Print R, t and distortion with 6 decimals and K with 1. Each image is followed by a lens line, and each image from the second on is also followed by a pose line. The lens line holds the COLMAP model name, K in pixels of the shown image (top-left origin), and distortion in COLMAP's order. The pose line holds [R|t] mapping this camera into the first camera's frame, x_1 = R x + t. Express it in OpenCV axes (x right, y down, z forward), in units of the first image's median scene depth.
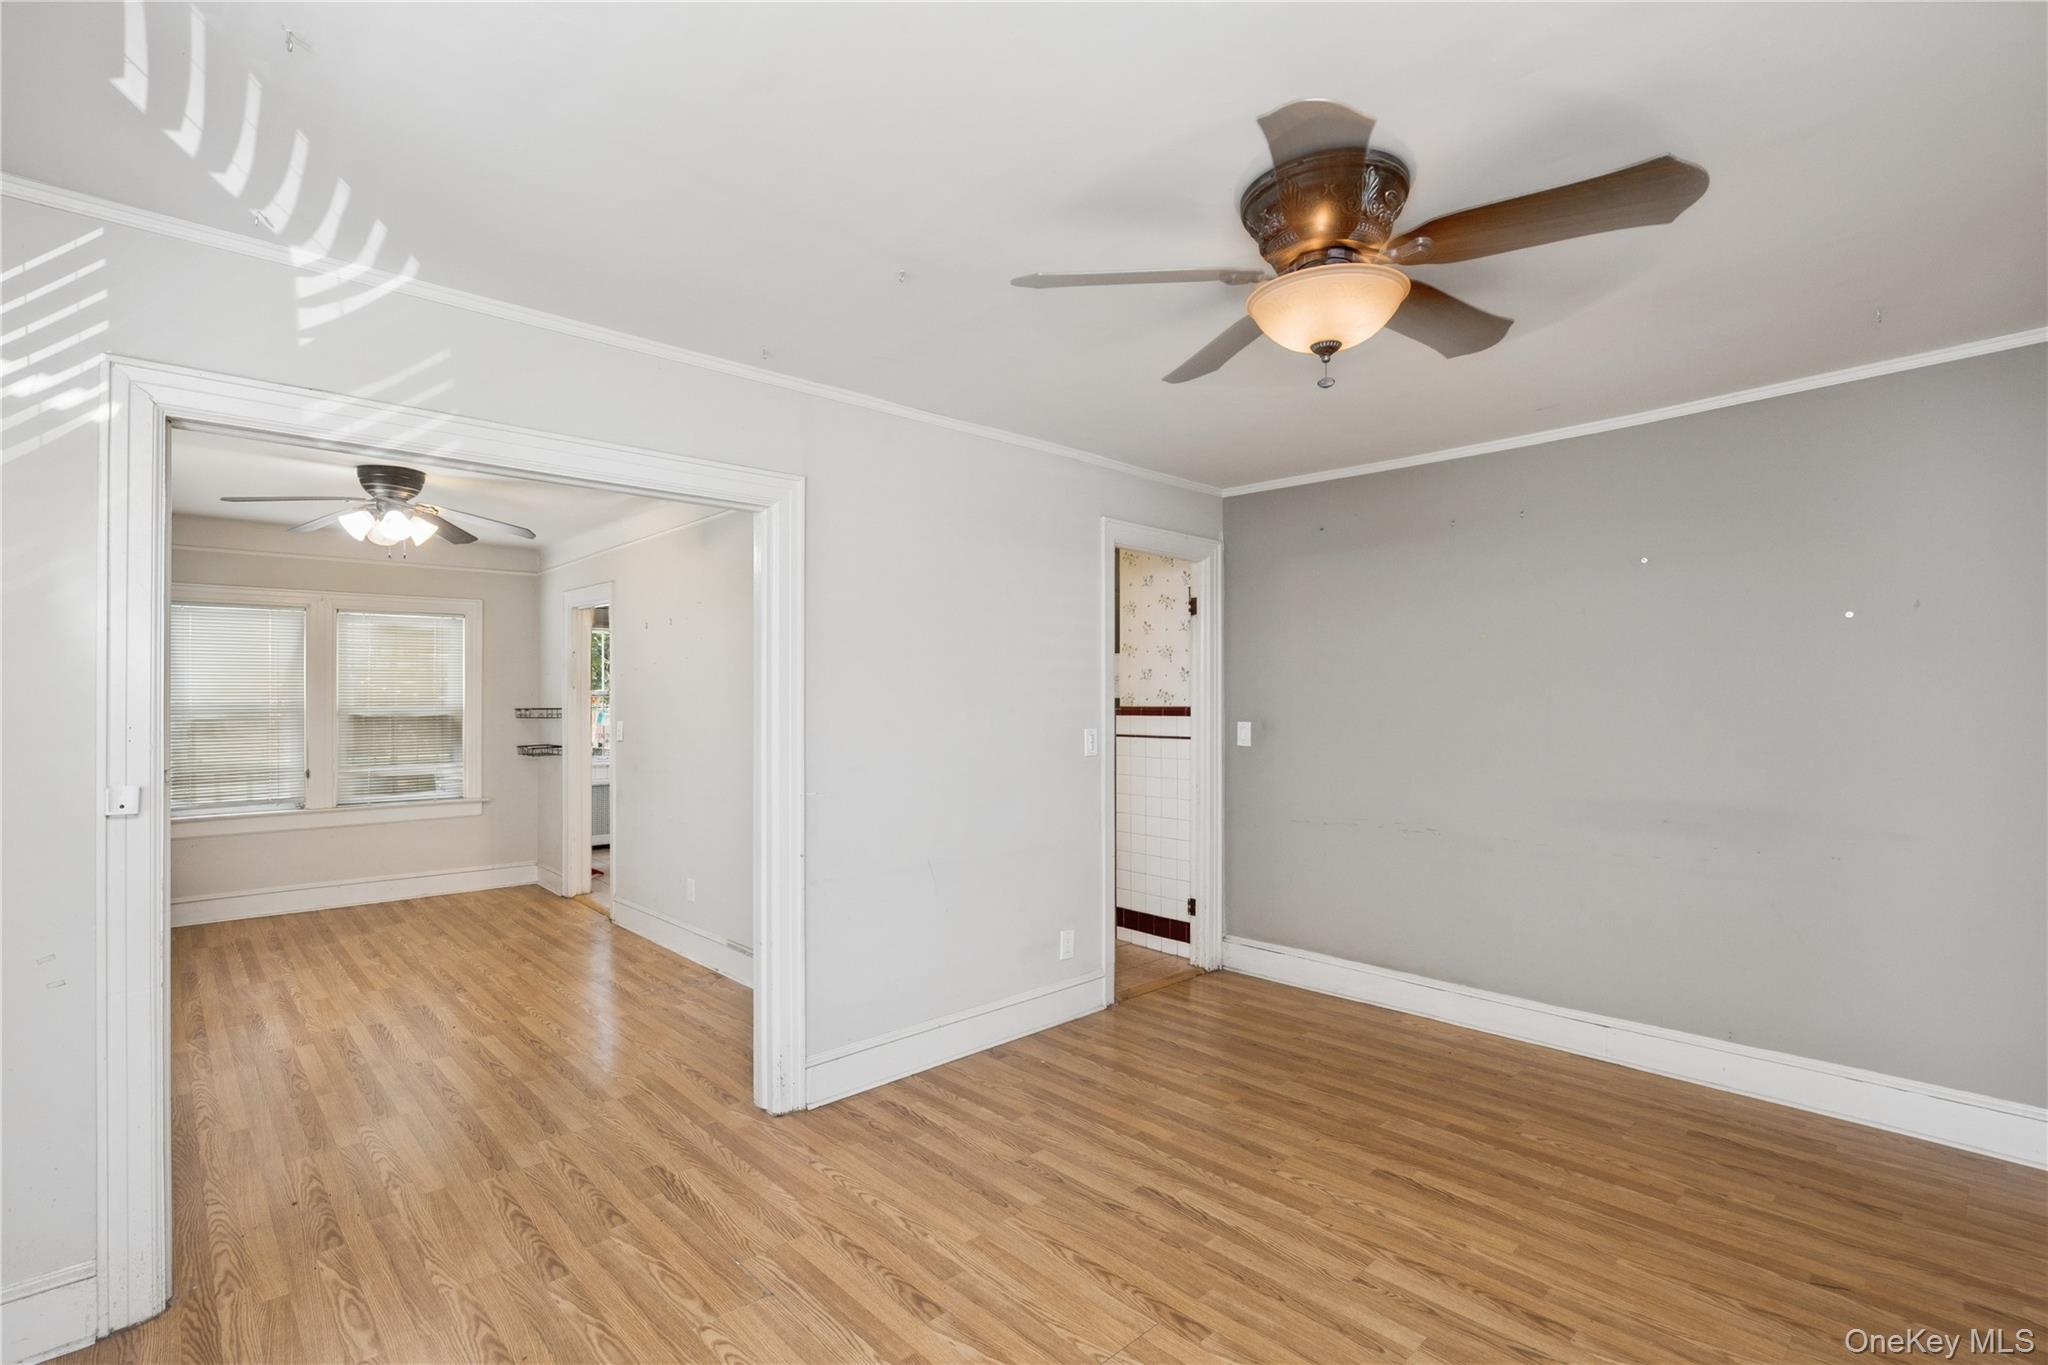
lens RADIAL K [[937.5, 0, 1018.9], [0, 937.5, 676.3], [0, 0, 1]] dist [-0.017481, 0.000880]
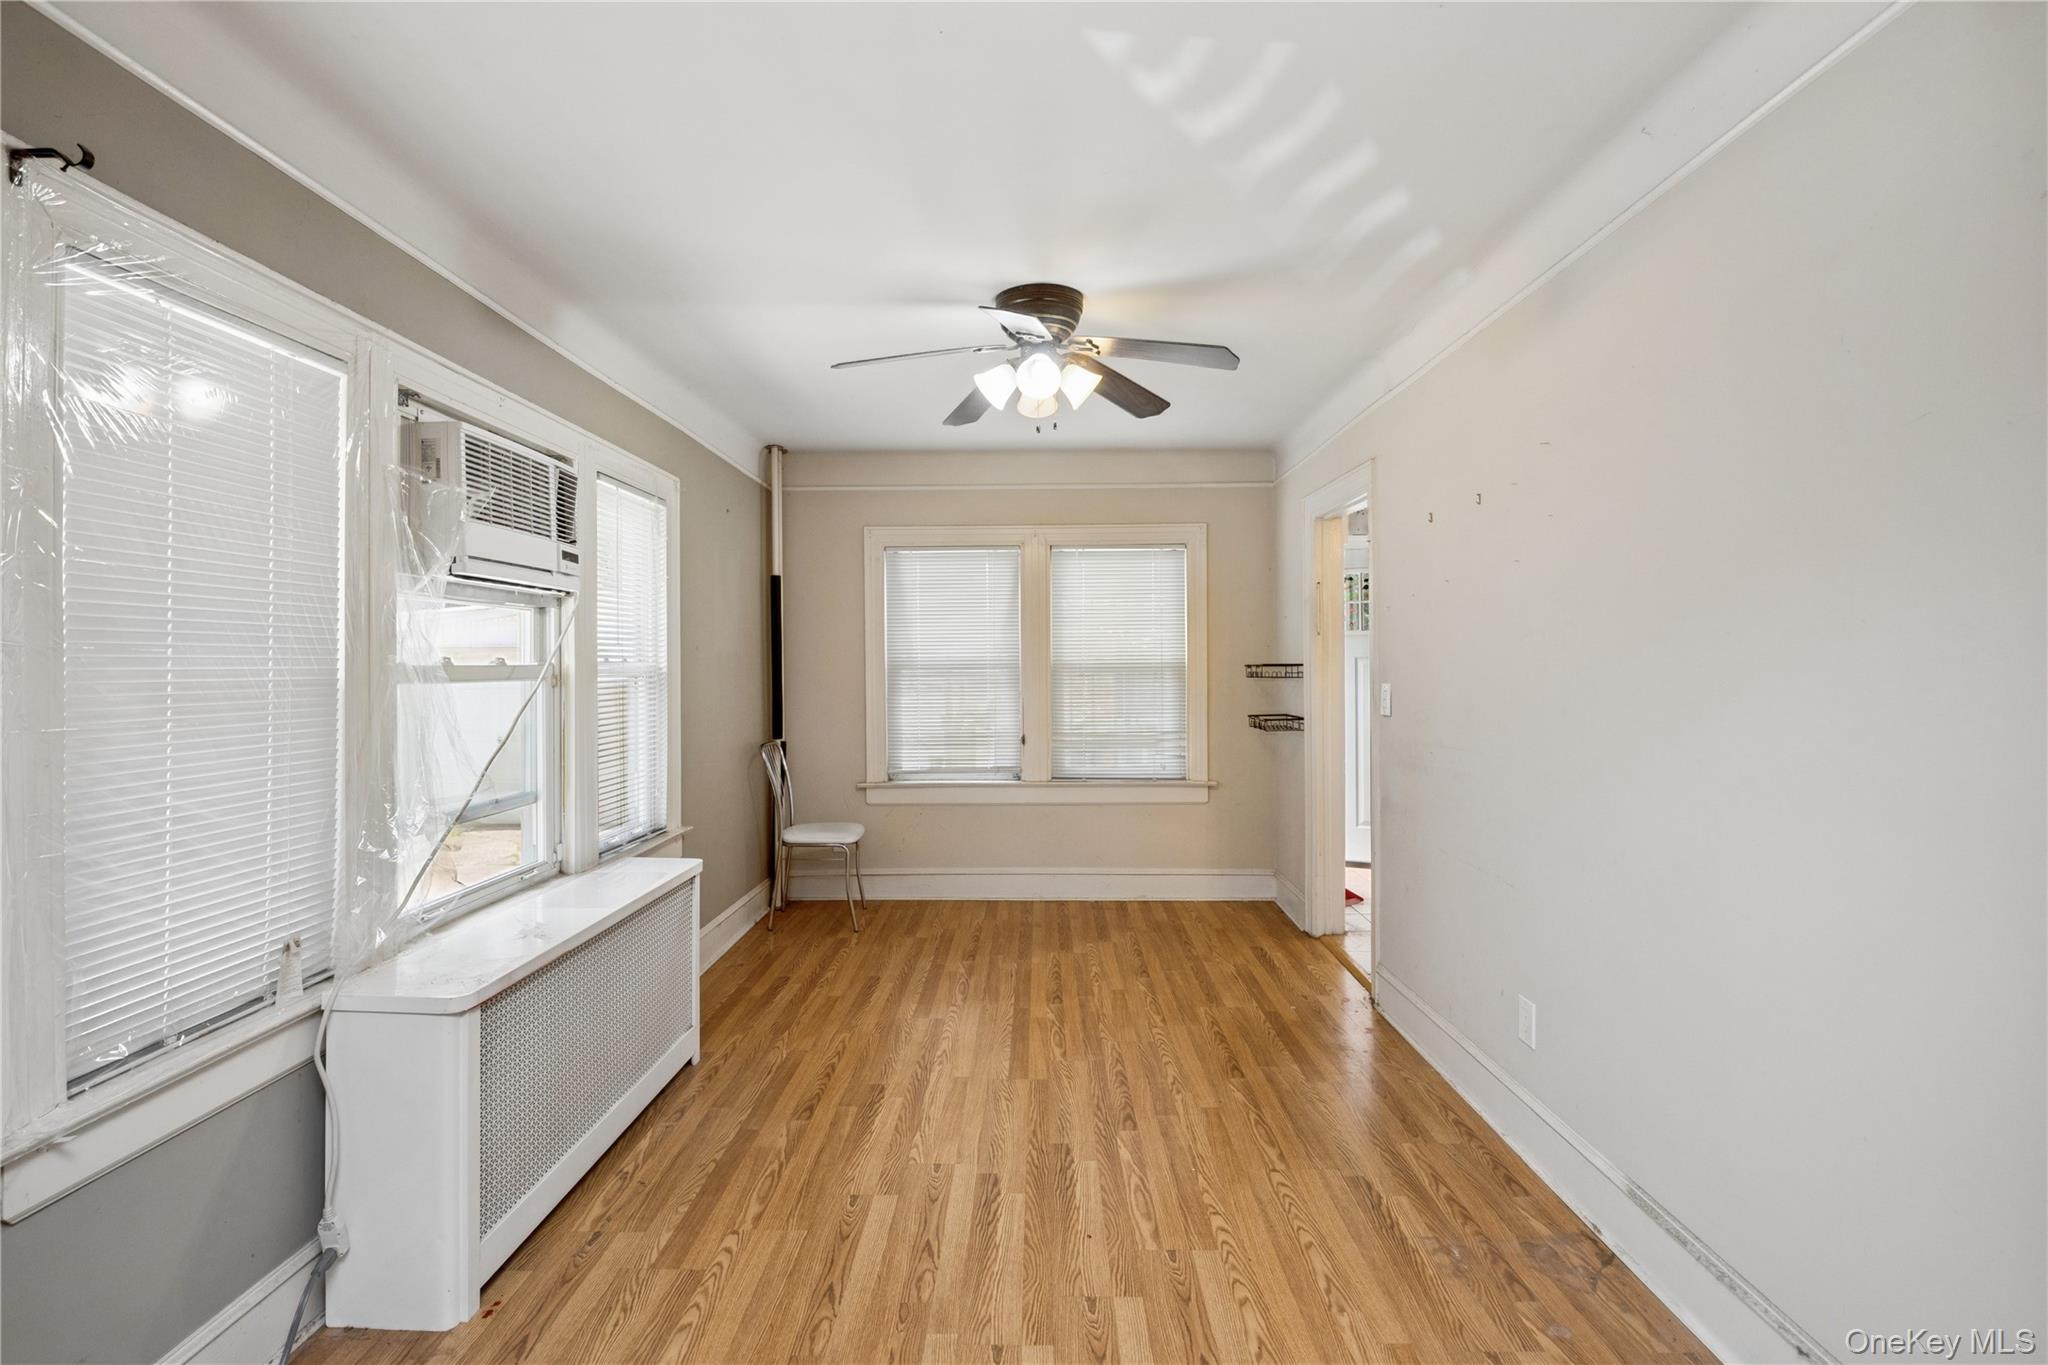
lens RADIAL K [[937.5, 0, 1018.9], [0, 937.5, 676.3], [0, 0, 1]] dist [-0.017481, 0.000880]
pose [[0.715514, 0.009241, -0.698538, -0.213347], [0.018835, 0.999294, 0.032512, 0.023329], [0.698345, -0.036420, 0.714834, 0.490701]]
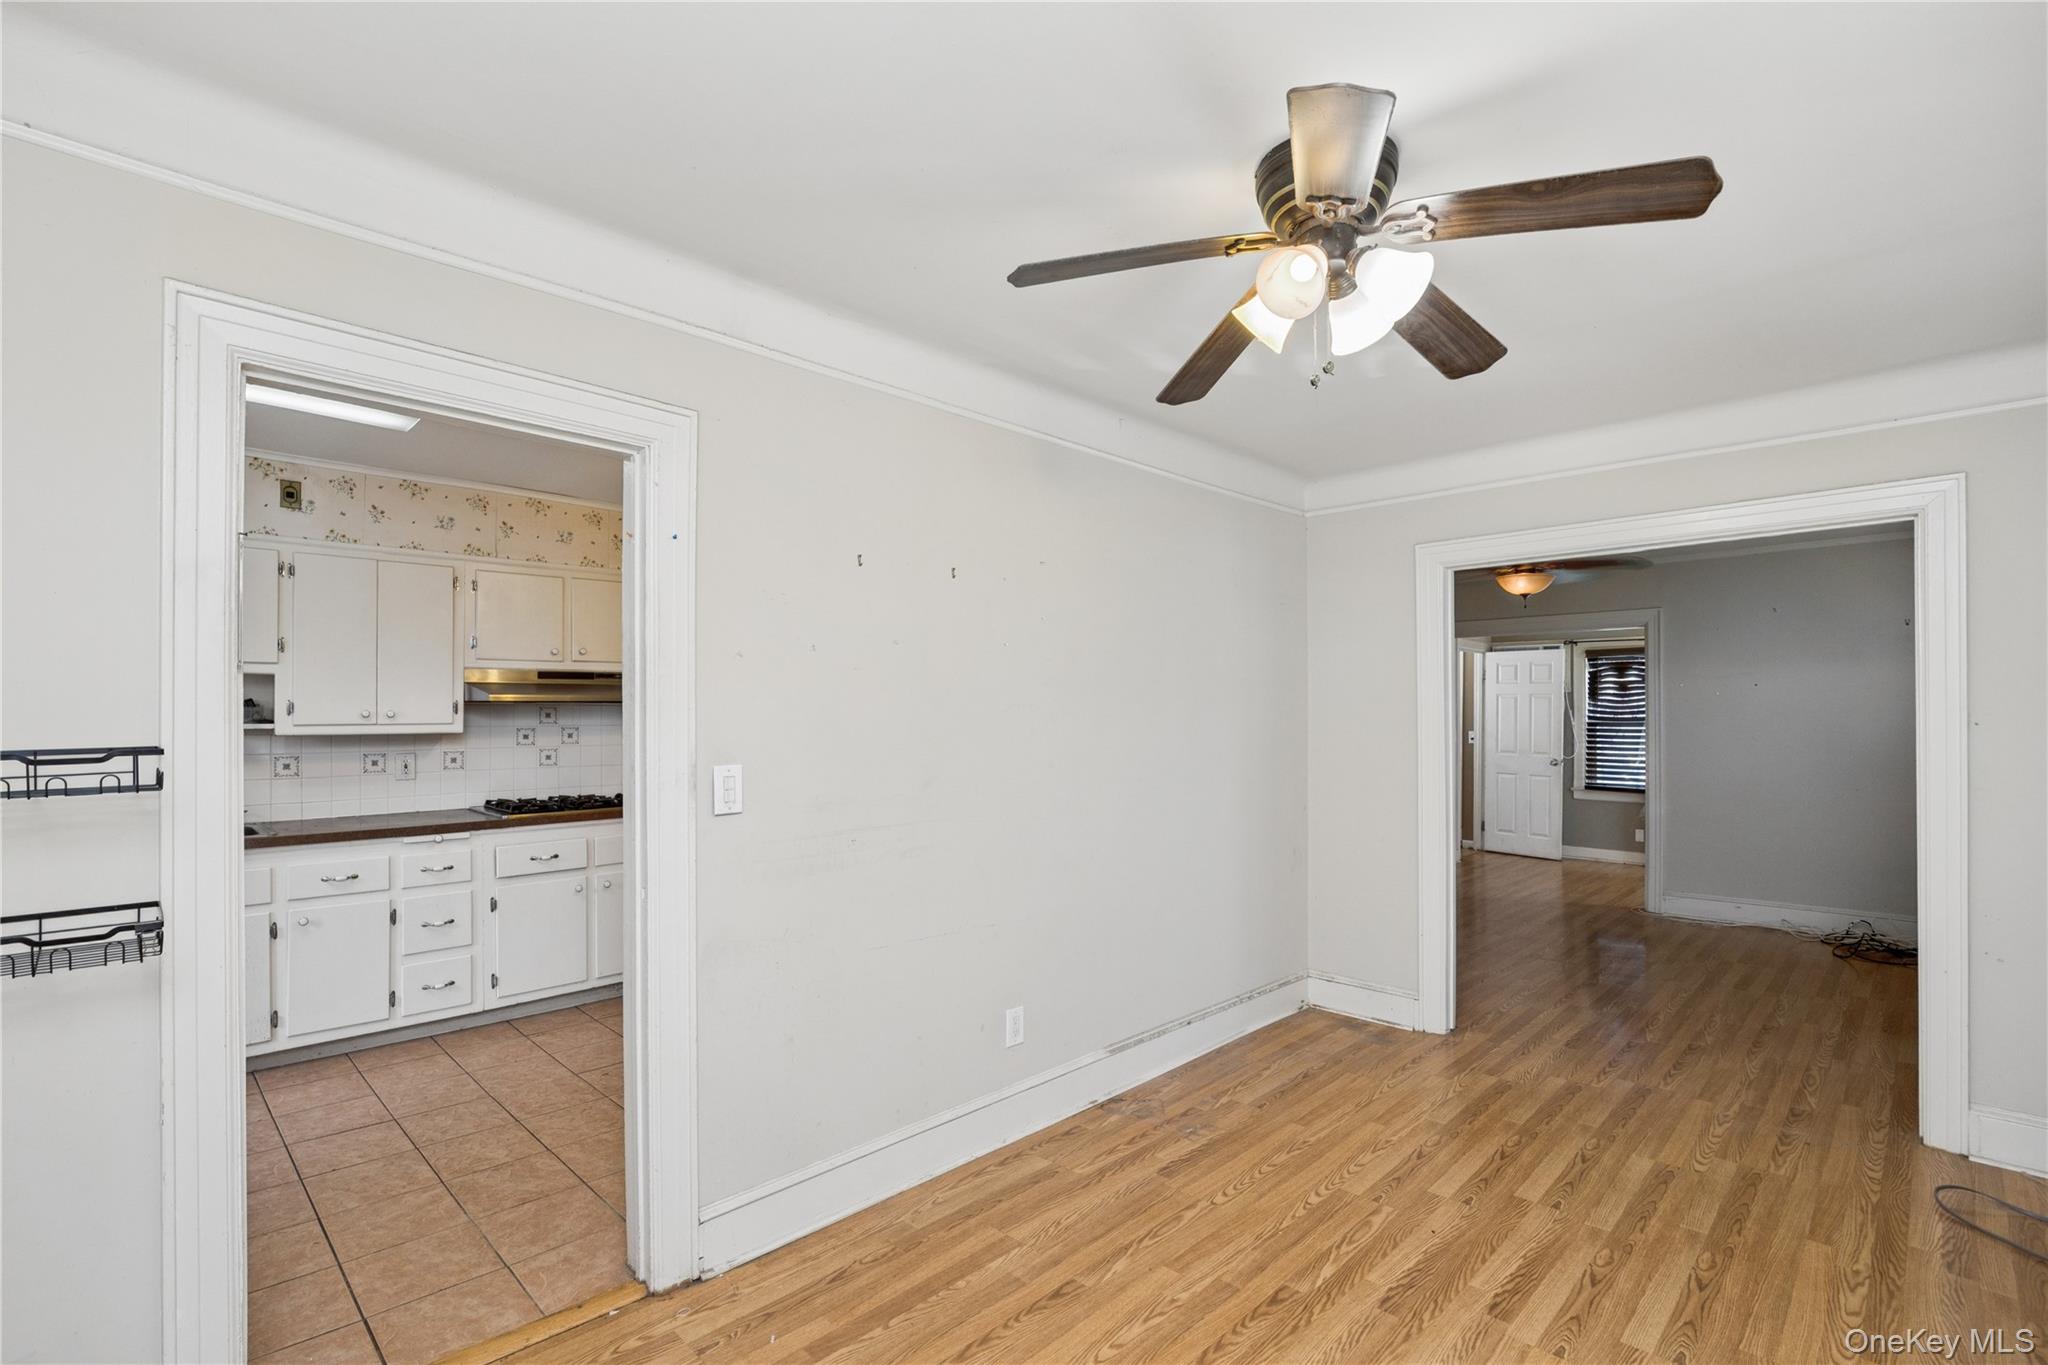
lens RADIAL K [[929.6, 0, 1028.5], [0, 929.6, 717.9], [0, 0, 1]] dist [-0.005309, -0.000564]
pose [[-0.036210, 0.002164, 0.999342, -1.024045], [-0.024617, 0.999692, -0.003057, 0.030235], [-0.999041, -0.024712, -0.036146, 1.087927]]
